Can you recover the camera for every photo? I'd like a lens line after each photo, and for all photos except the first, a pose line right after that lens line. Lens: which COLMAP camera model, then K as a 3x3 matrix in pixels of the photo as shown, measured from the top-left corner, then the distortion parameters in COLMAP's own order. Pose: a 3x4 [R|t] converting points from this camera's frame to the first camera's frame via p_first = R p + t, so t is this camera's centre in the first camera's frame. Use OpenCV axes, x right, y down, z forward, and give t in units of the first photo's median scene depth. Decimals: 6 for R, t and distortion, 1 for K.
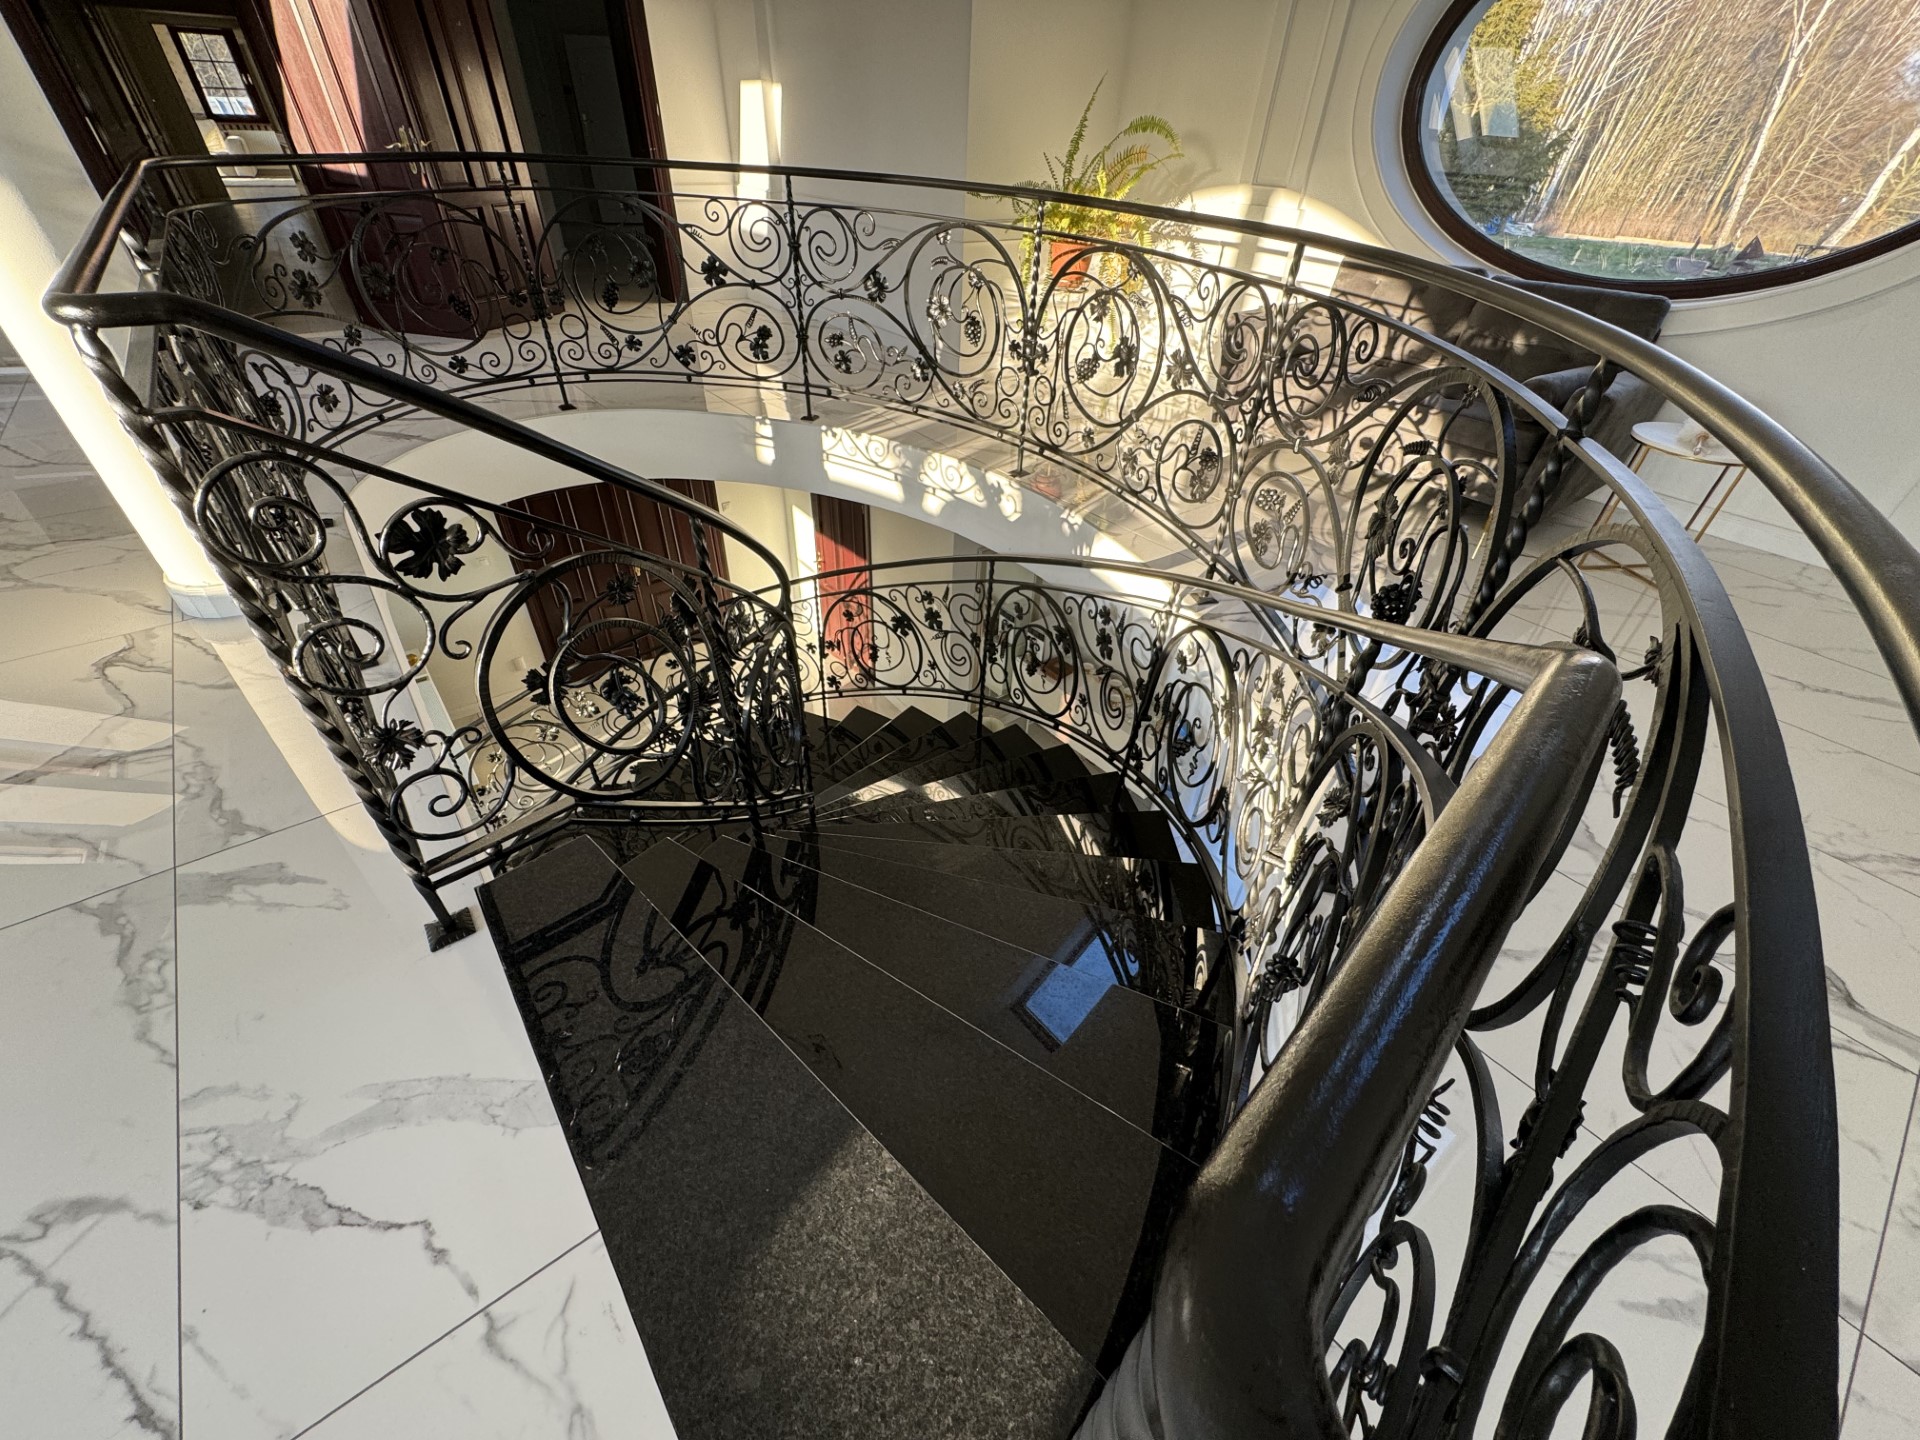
lens RADIAL K [[757.9, 0, 957.0], [0, 757.9, 716.0], [0, 0, 1]] dist [-0.002281, 0.000943]
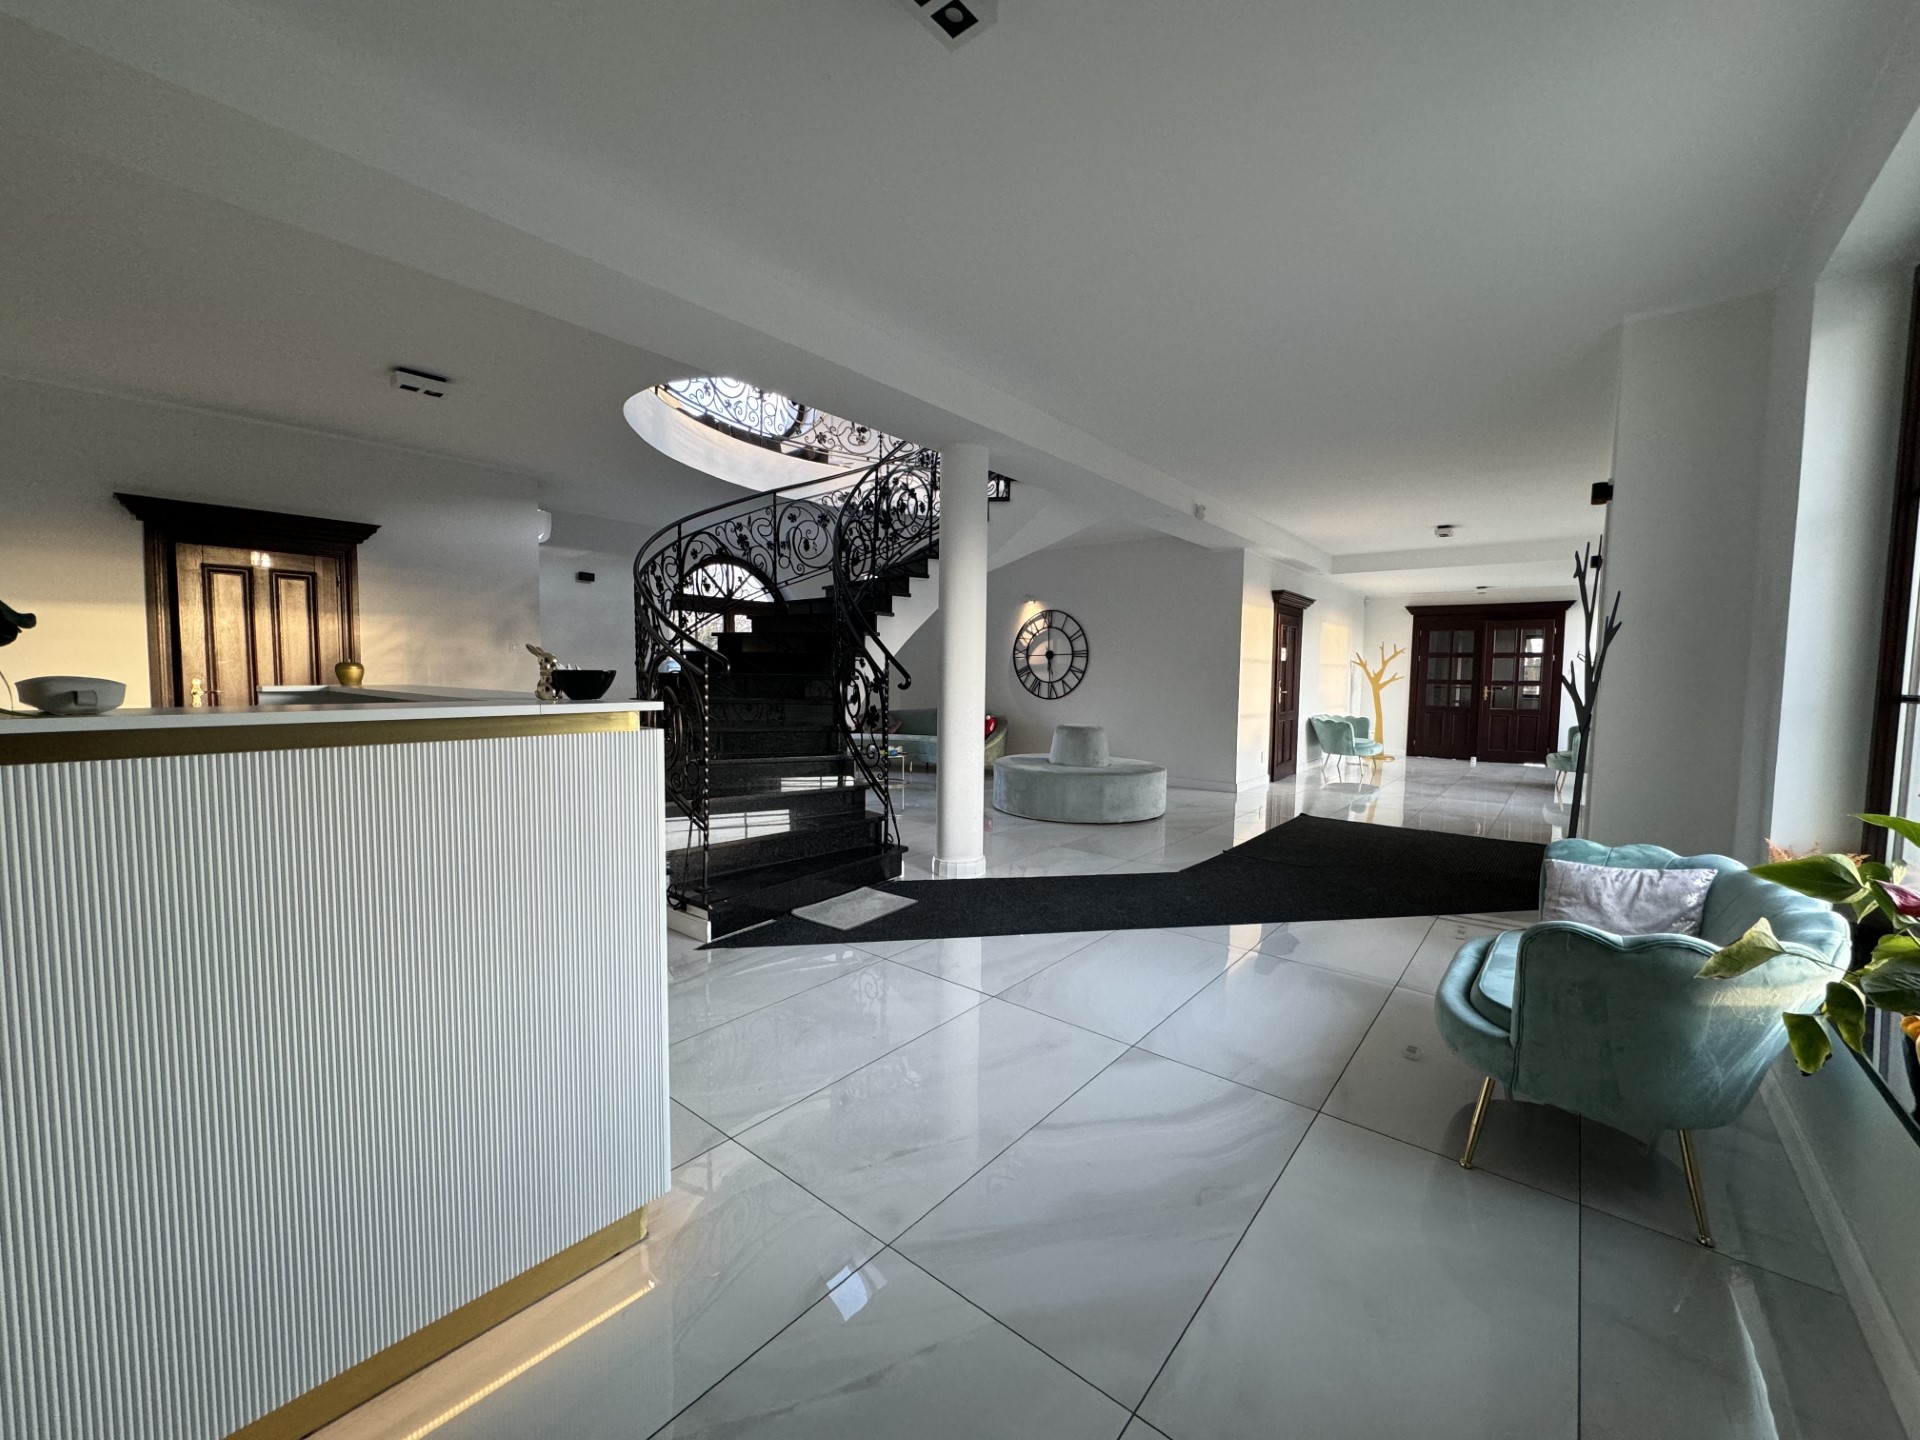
lens RADIAL K [[757.9, 0, 963.4], [0, 757.9, 717.4], [0, 0, 1]] dist [-0.002281, 0.000943]
pose [[-0.218428, -0.095754, 0.971144, -2.147542], [0.585513, 0.783279, 0.208923, 0.120550], [-0.780682, 0.614252, -0.115025, 1.350119]]
